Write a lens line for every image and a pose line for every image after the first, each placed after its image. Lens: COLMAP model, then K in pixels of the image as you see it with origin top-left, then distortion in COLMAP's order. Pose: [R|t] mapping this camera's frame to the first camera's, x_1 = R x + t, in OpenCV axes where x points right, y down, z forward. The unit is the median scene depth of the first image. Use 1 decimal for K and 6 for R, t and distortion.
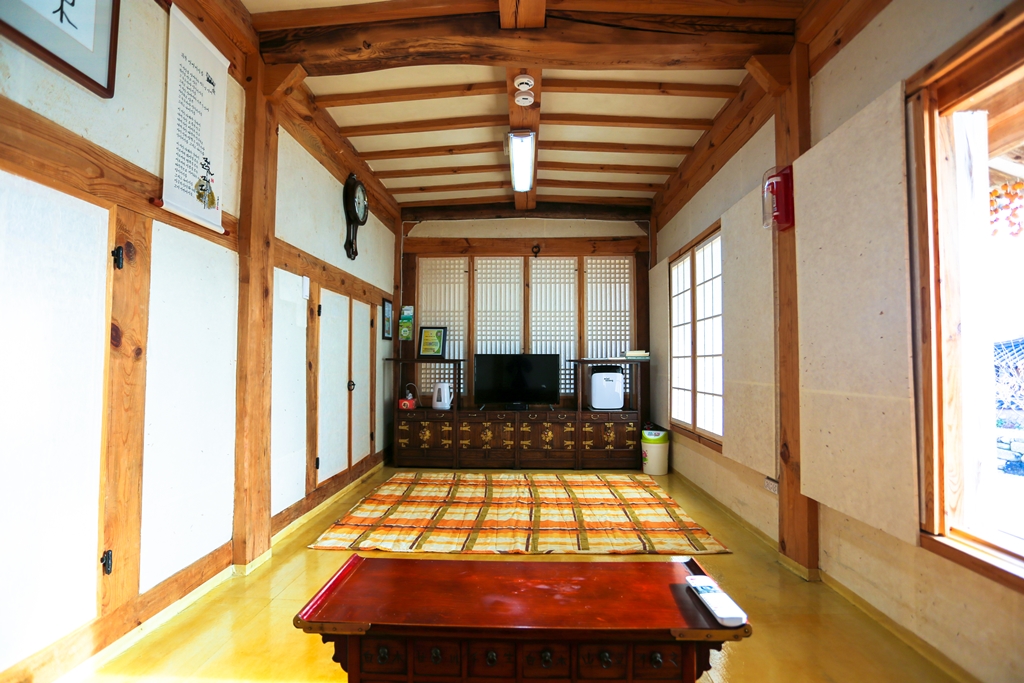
lens RADIAL K [[502.6, 0, 512.0], [0, 502.6, 341.5], [0, 0, 1]] dist [-0.071098, 0.029257]
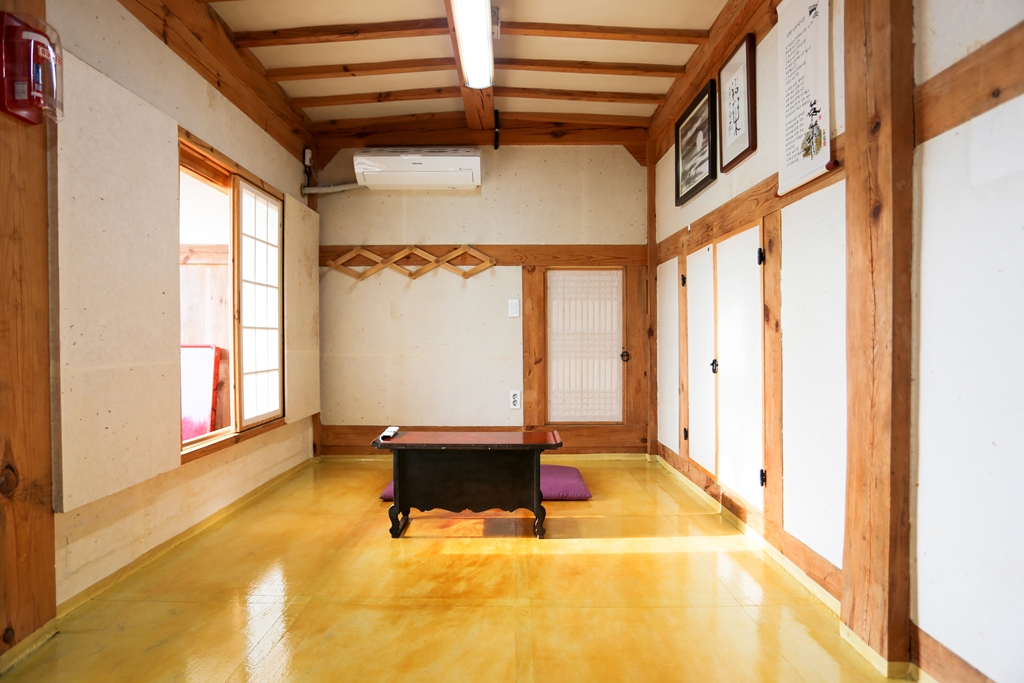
lens RADIAL K [[592.7, 0, 512.0], [0, 592.7, 341.5], [0, 0, 1]] dist [-0.001156, -0.000335]
pose [[-0.999607, 0.001105, -0.028007, -0.056539], [0.002170, 0.999275, -0.038013, 0.104934], [0.027945, -0.038059, -0.998885, 2.187155]]
